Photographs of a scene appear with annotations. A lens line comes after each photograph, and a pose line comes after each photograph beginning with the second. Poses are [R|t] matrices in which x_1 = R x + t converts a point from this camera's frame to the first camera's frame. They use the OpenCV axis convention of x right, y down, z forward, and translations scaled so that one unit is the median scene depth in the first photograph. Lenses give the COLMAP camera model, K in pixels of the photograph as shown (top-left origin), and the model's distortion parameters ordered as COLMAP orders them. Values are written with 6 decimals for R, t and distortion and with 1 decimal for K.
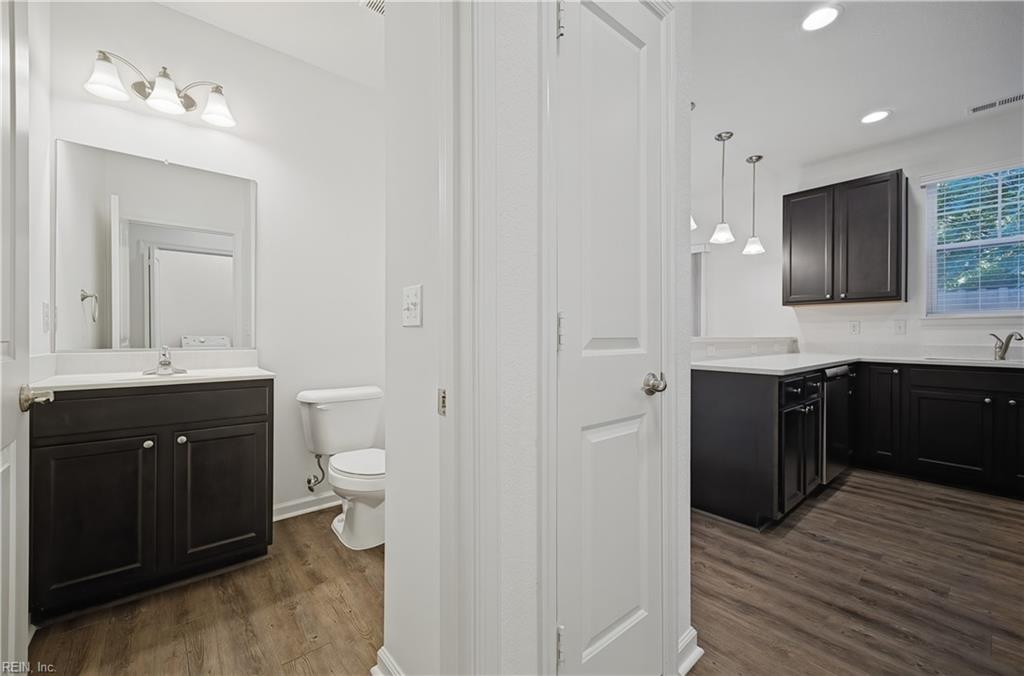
lens RADIAL K [[409.8, 0, 512.0], [0, 409.8, 338.0], [0, 0, 1]] dist [-0.002334, -0.000222]
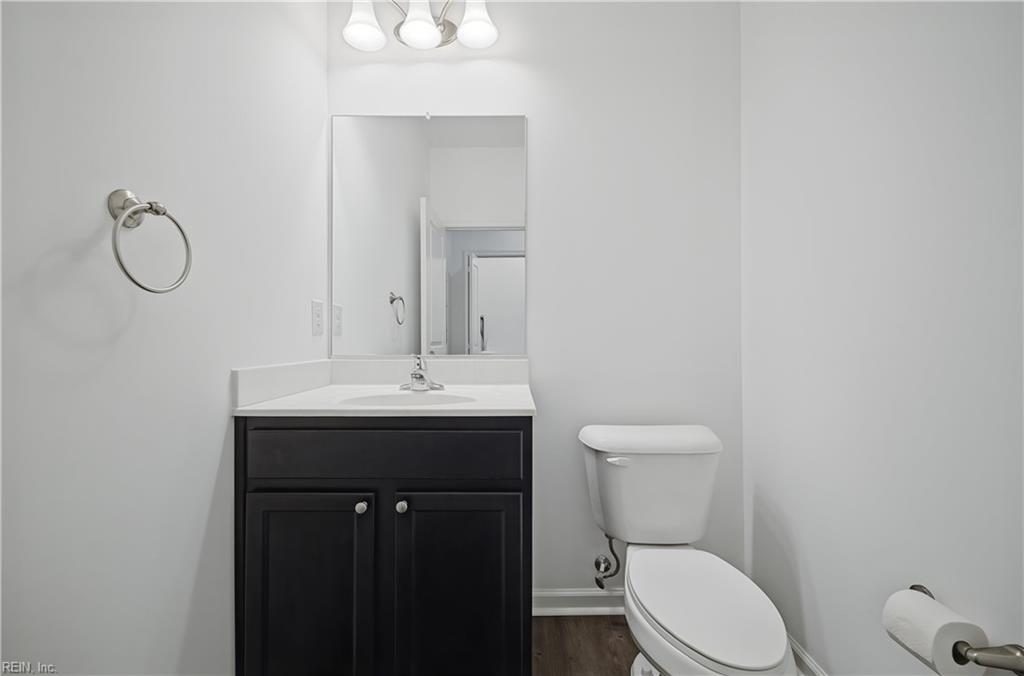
lens RADIAL K [[409.8, 0, 512.0], [0, 409.8, 338.0], [0, 0, 1]] dist [-0.002334, -0.000222]
pose [[0.764882, -0.001548, -0.644169, -0.199795], [-0.000707, 0.999994, -0.003242, -0.005000], [0.644170, 0.002936, 0.764877, 0.458267]]
